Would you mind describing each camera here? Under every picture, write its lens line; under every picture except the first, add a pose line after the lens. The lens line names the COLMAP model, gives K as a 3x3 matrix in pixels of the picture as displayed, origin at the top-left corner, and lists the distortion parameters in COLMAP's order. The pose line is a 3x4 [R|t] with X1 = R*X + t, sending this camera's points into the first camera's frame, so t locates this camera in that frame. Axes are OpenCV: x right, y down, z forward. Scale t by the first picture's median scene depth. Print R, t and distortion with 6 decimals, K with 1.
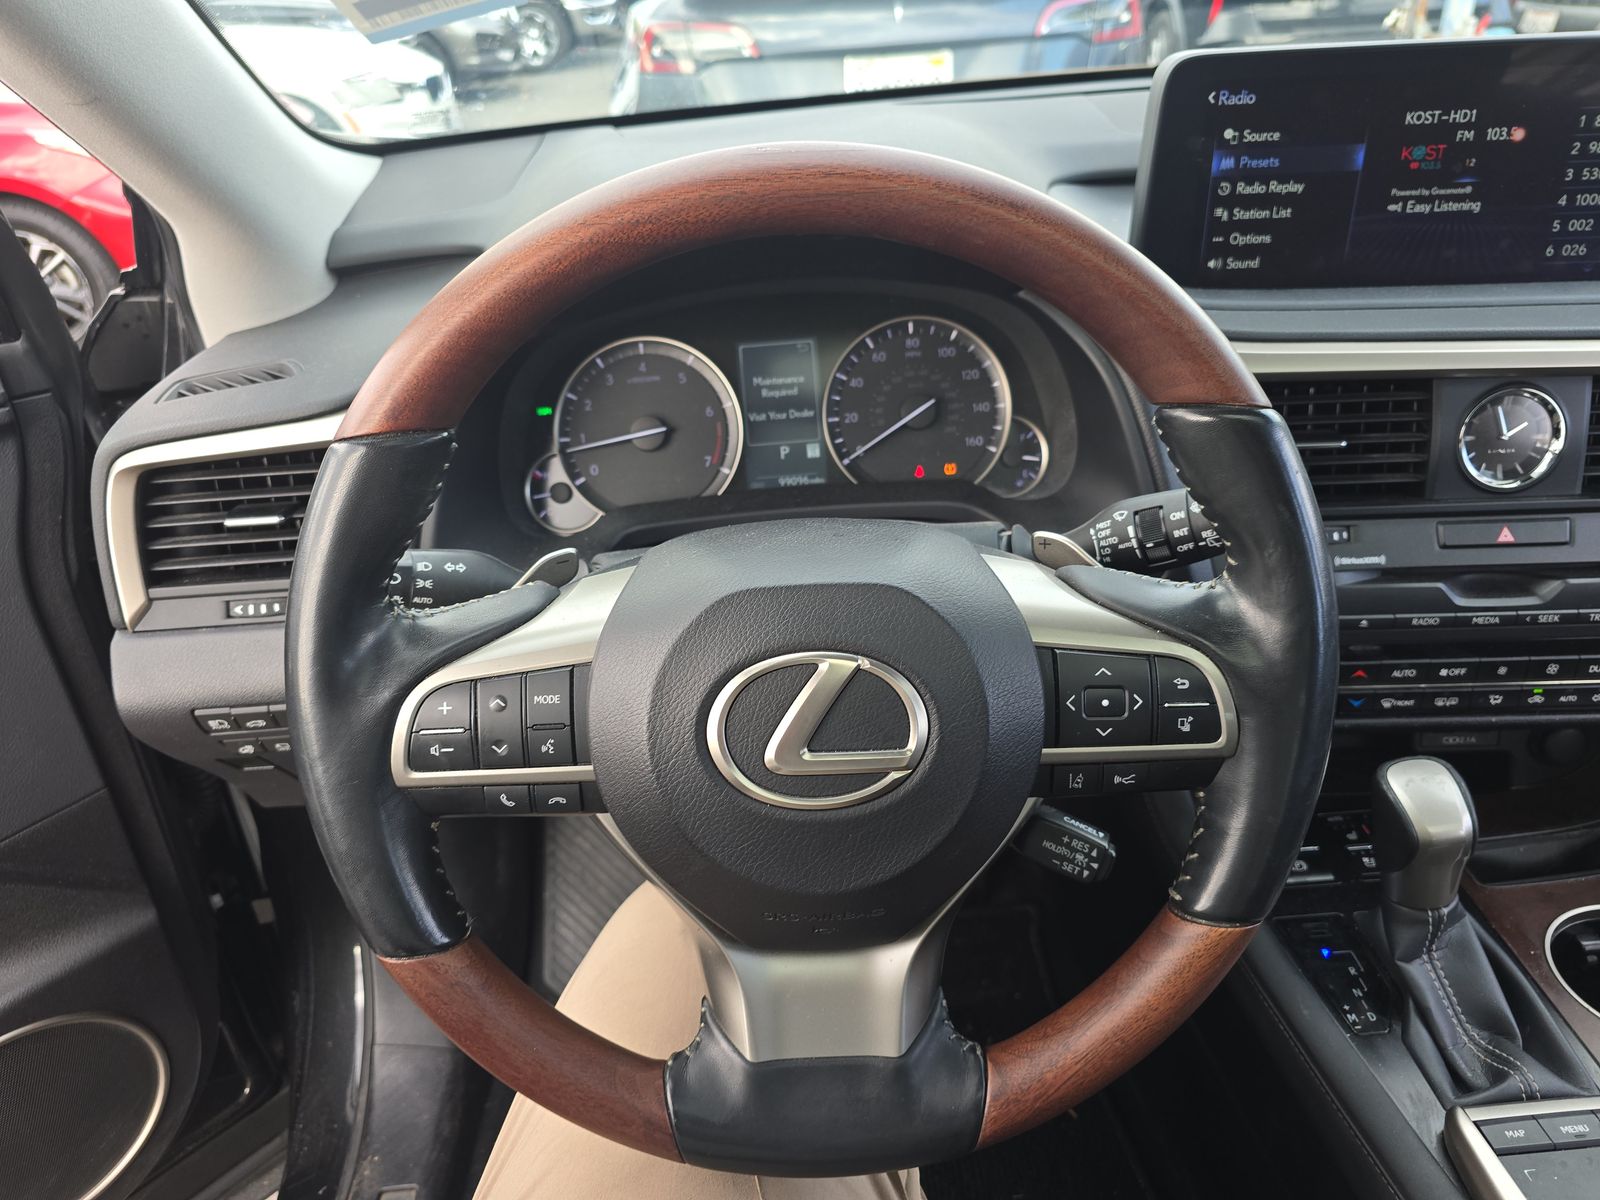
lens RADIAL K [[1083.0, 0, 782.4], [0, 1083.0, 602.1], [0, 0, 1]] dist [0.027531, -0.021741]
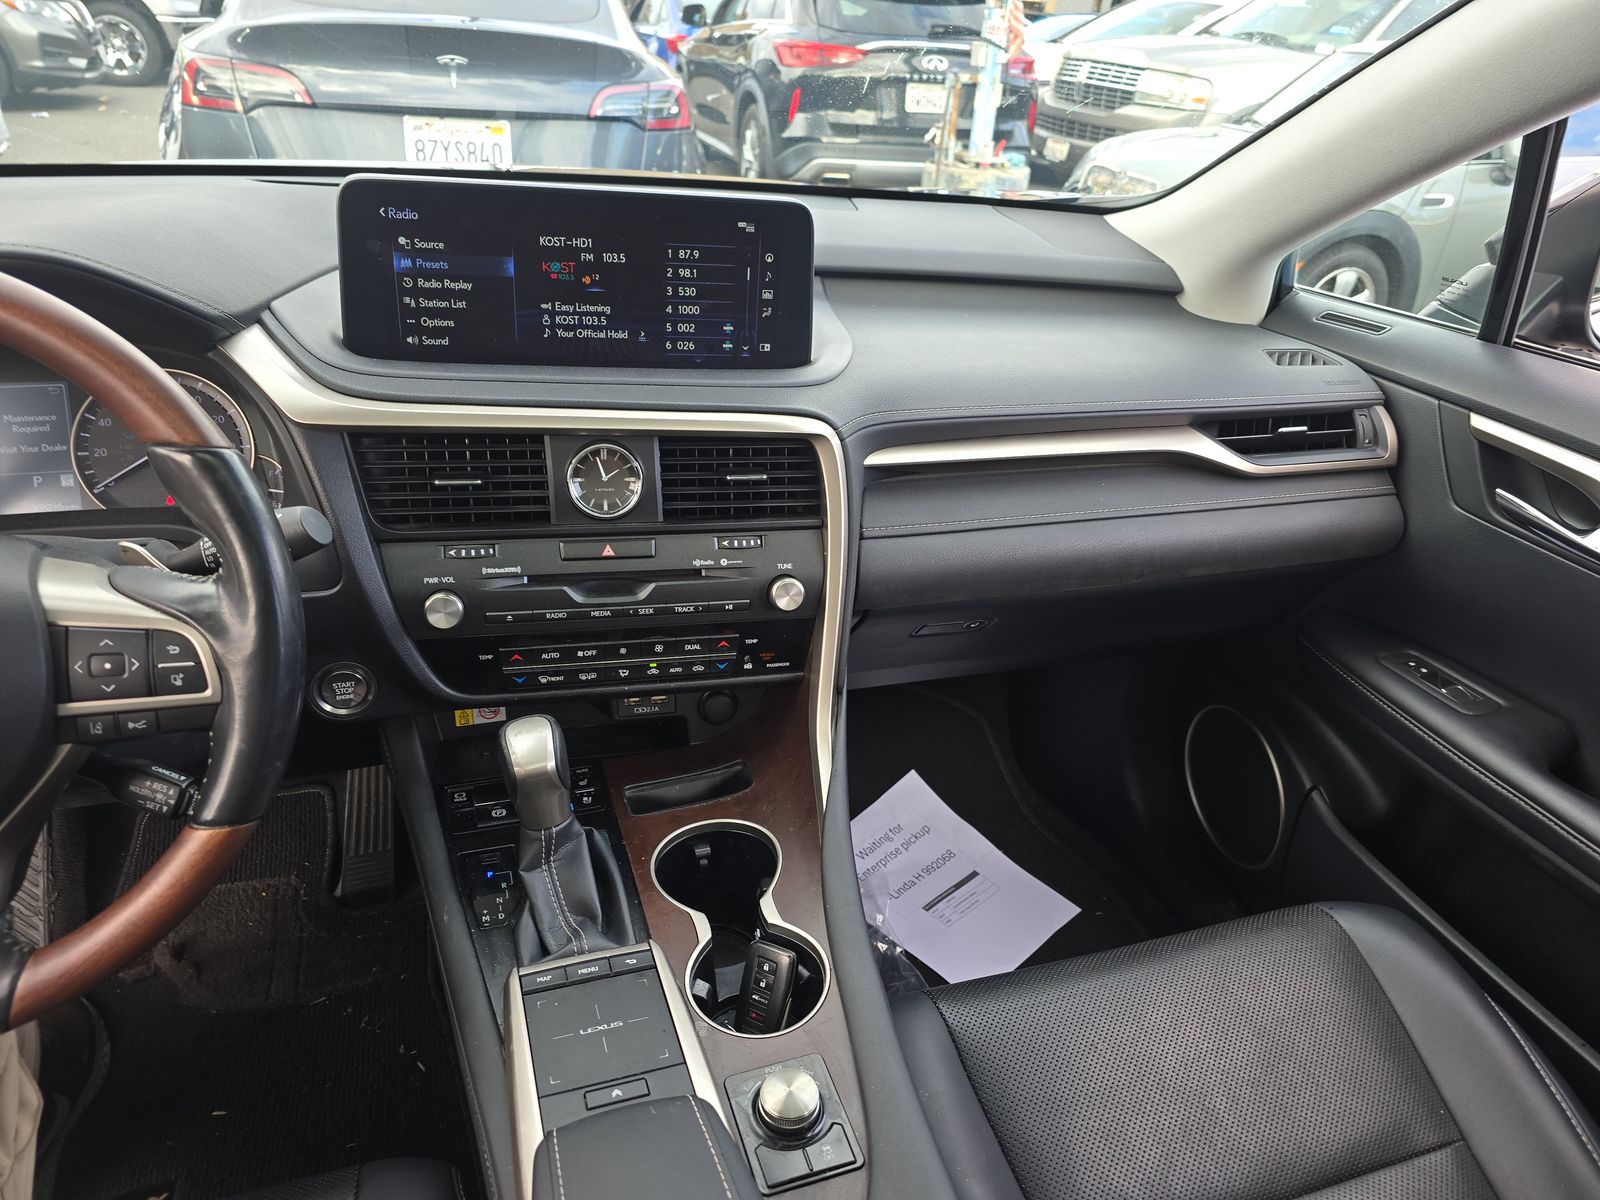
lens RADIAL K [[1083.0, 0, 797.5], [0, 1083.0, 604.8], [0, 0, 1]] dist [0.027531, -0.021741]
pose [[0.955281, -0.017935, 0.295156, 0.469049], [0.030309, 0.998841, -0.037401, 0.061797], [-0.294143, 0.044675, 0.954717, -0.344890]]
